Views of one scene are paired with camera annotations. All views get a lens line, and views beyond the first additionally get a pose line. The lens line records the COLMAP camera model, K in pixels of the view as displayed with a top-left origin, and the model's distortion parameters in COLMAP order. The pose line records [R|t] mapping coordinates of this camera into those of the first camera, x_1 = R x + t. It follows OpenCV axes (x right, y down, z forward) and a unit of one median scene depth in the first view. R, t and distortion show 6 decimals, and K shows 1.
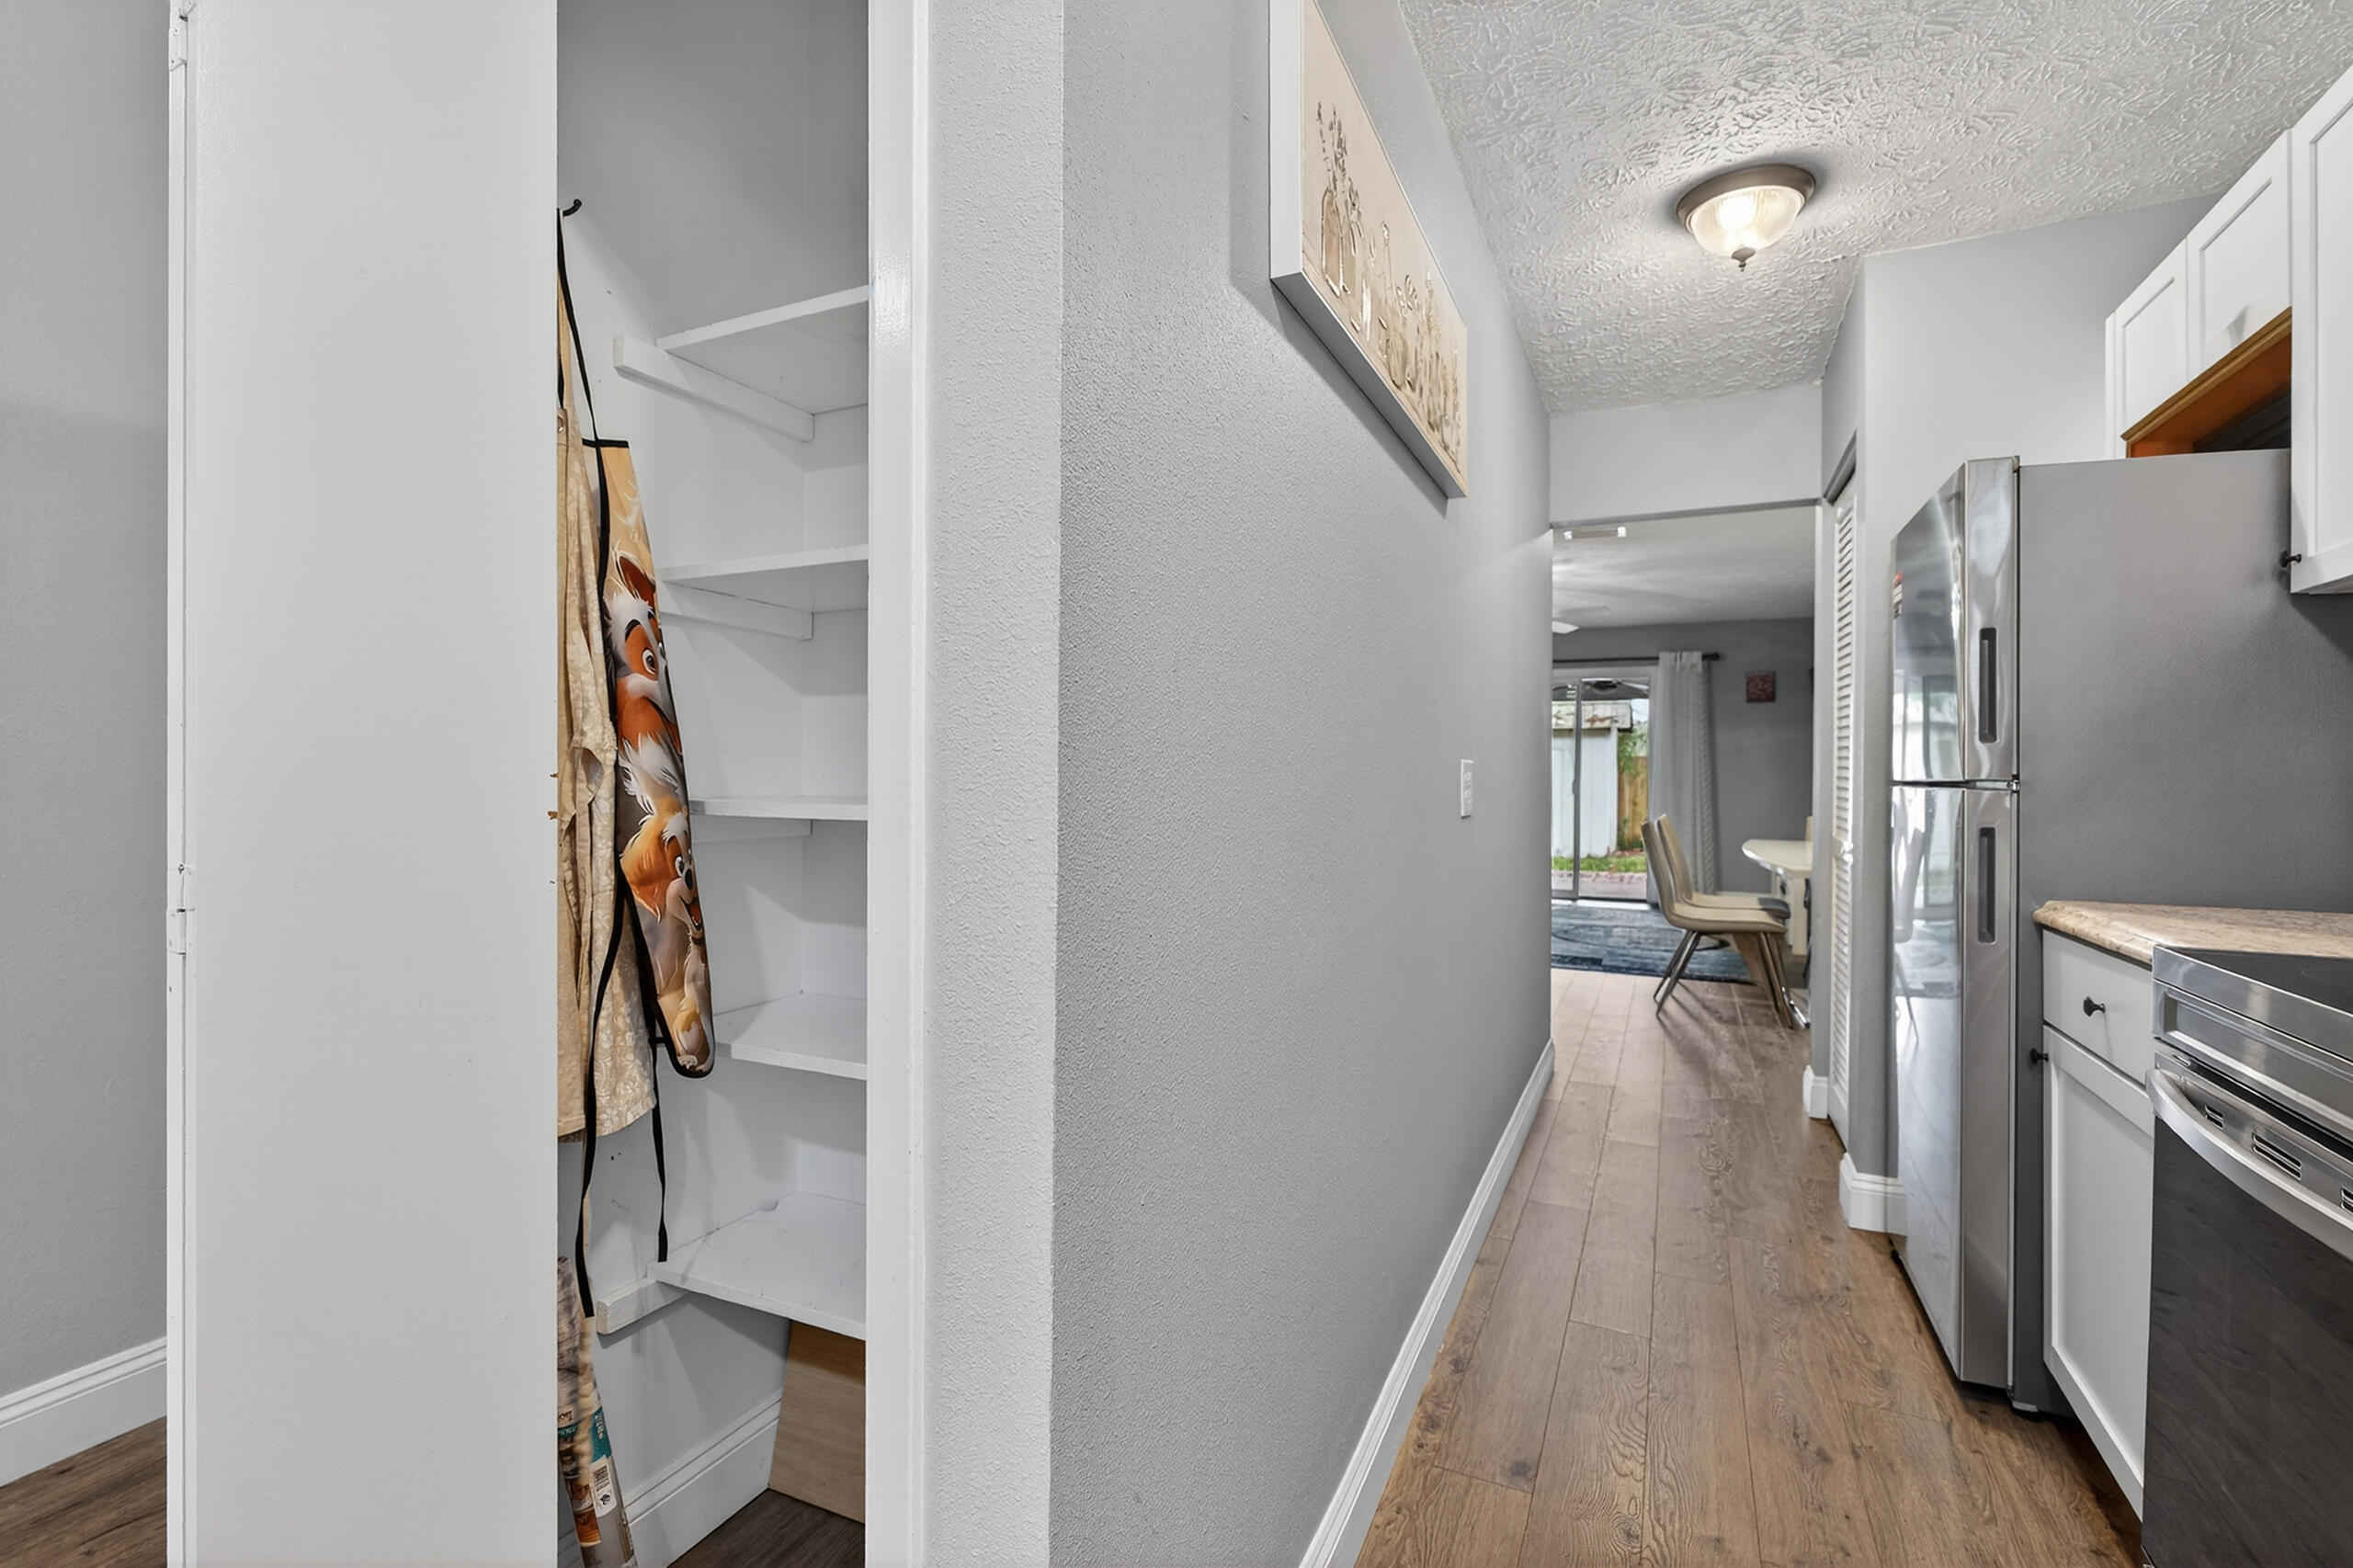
lens RADIAL K [[1044.2, 0, 1176.7], [0, 1044.2, 772.2], [0, 0, 1]] dist [-0.001150, -0.000473]
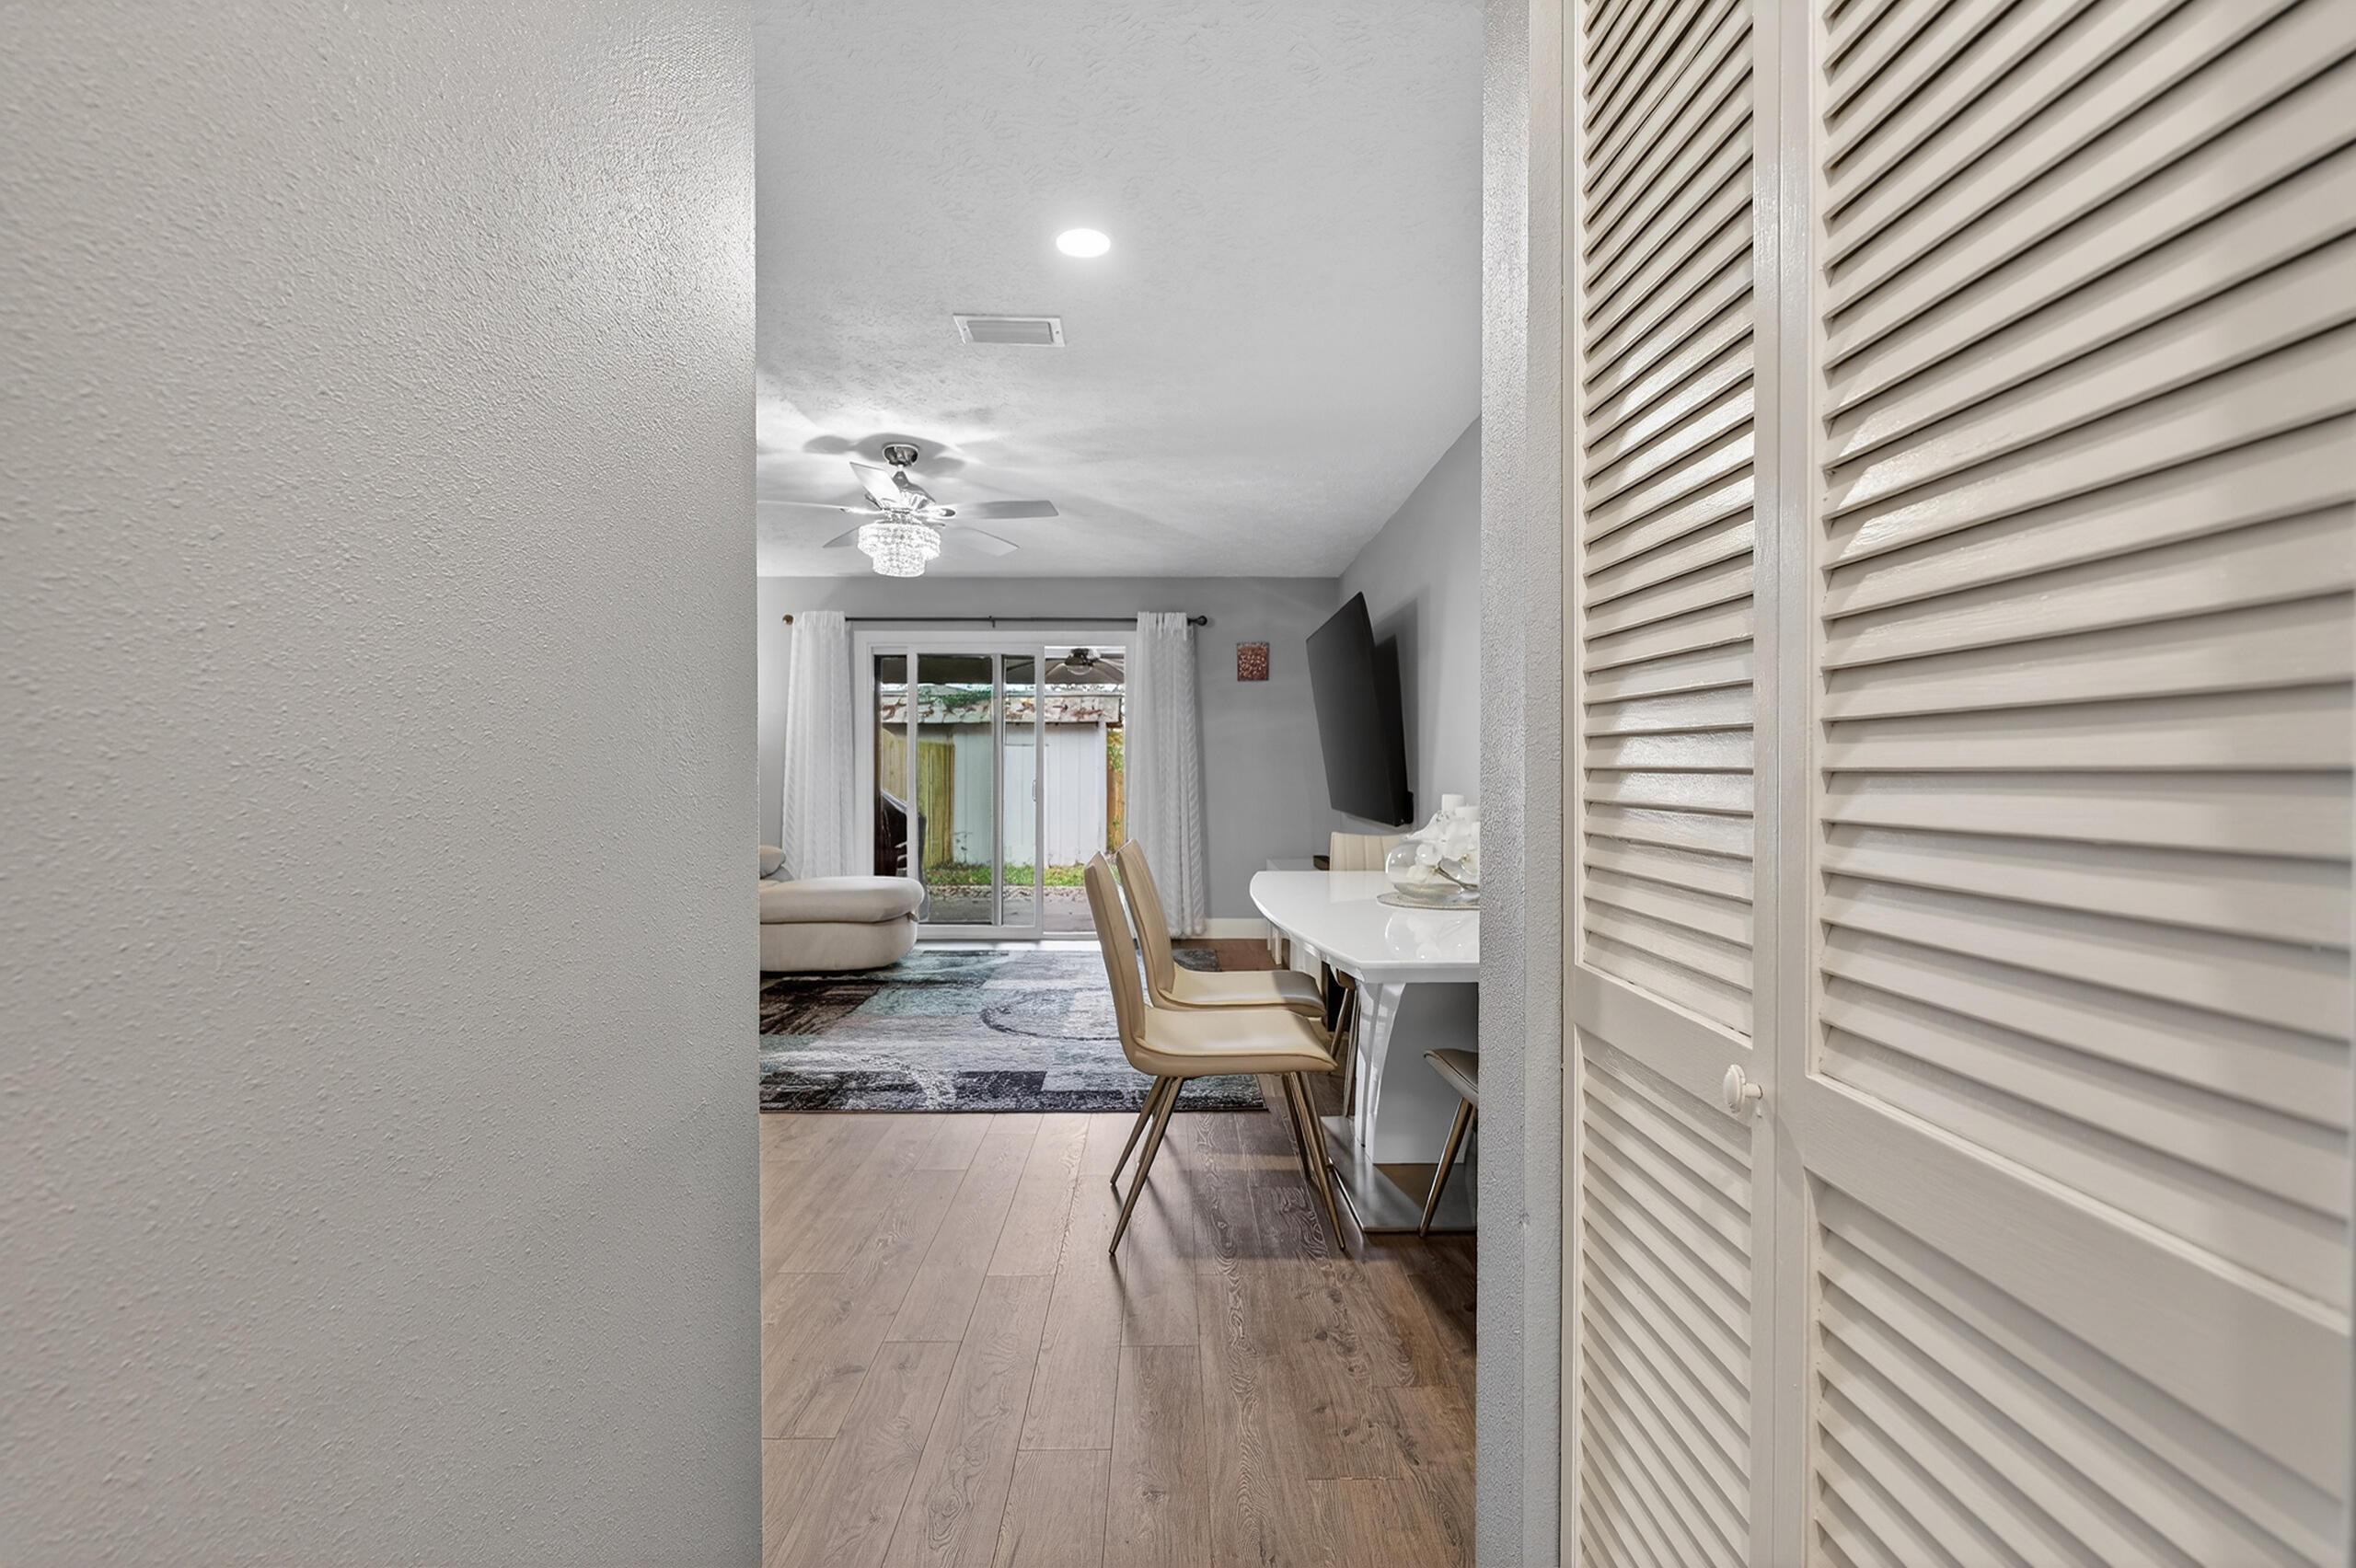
lens RADIAL K [[1045.5, 0, 1165.8], [0, 1045.5, 791.5], [0, 0, 1]] dist [-0.001150, -0.000473]
pose [[0.902446, -0.014732, 0.430551, 0.150300], [0.006756, 0.999776, 0.020049, 0.001553], [-0.430750, -0.015185, 0.902344, 0.299449]]
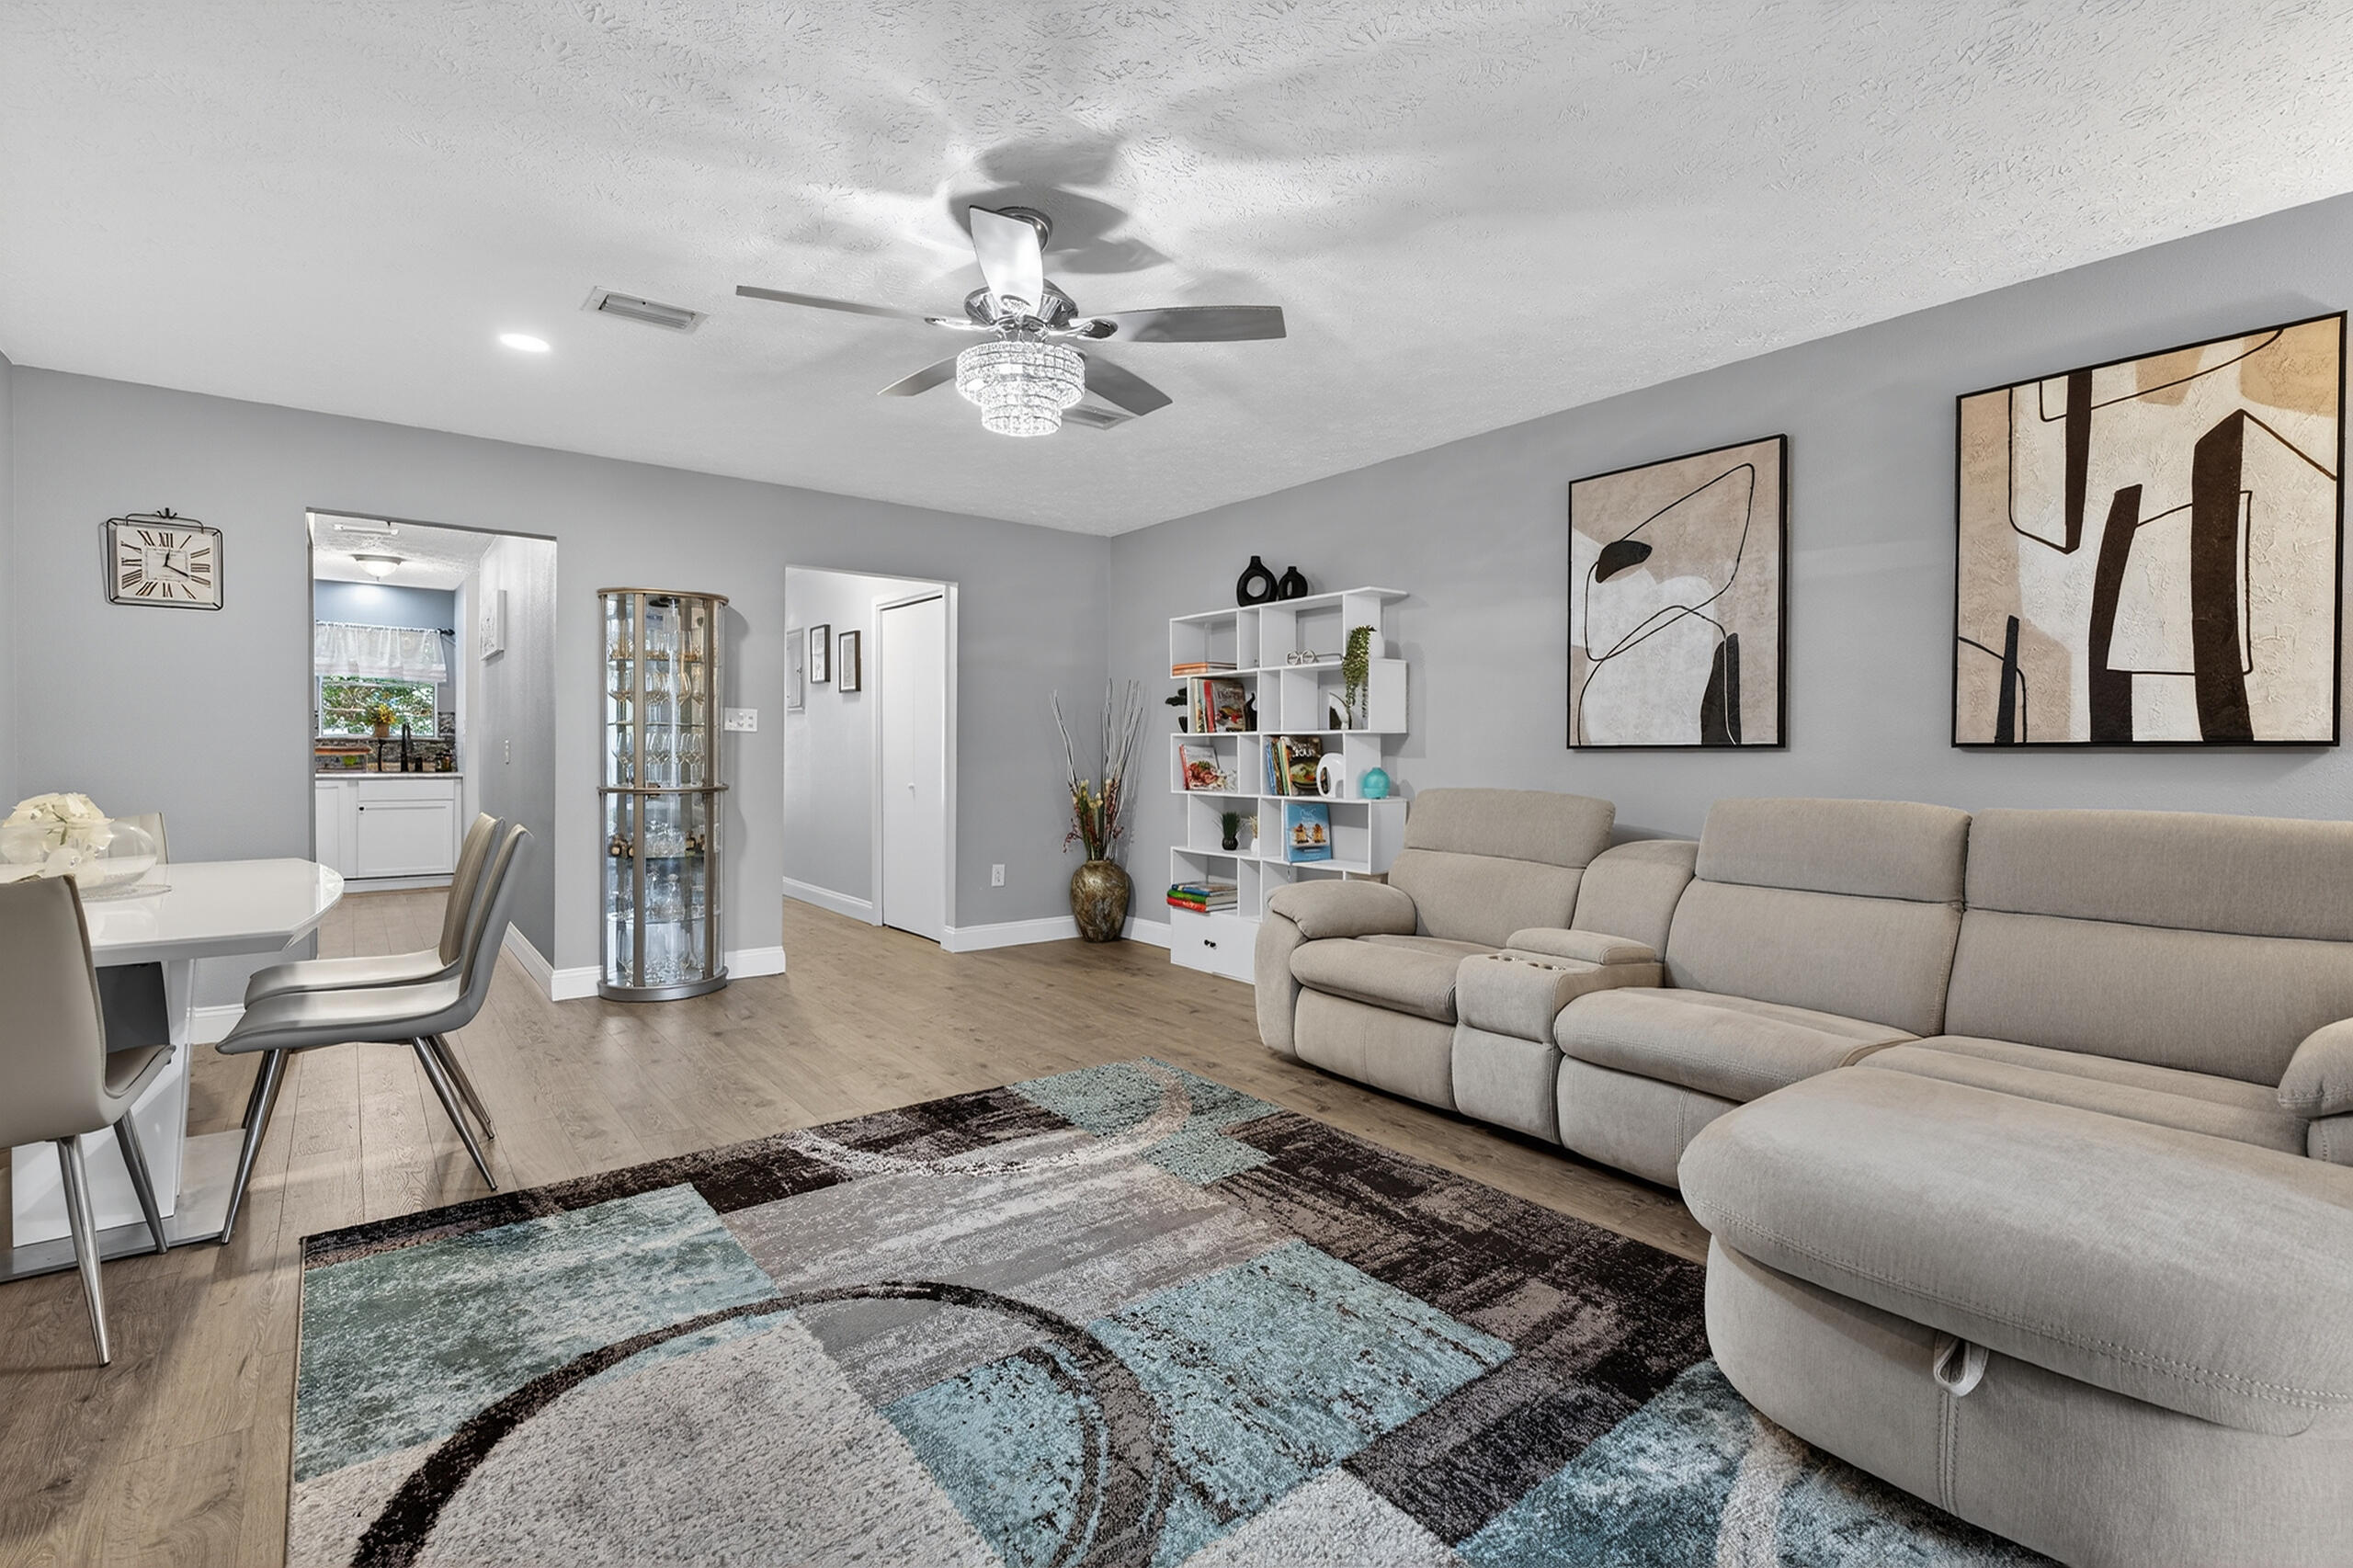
lens RADIAL K [[1044.2, 0, 1177.4], [0, 1044.2, 764.4], [0, 0, 1]] dist [-0.001150, -0.000473]
pose [[-0.439099, -0.000815, -0.898439, 0.492052], [-0.008934, 0.999954, 0.003459, 0.003671], [0.898394, 0.009546, -0.439086, 0.950561]]
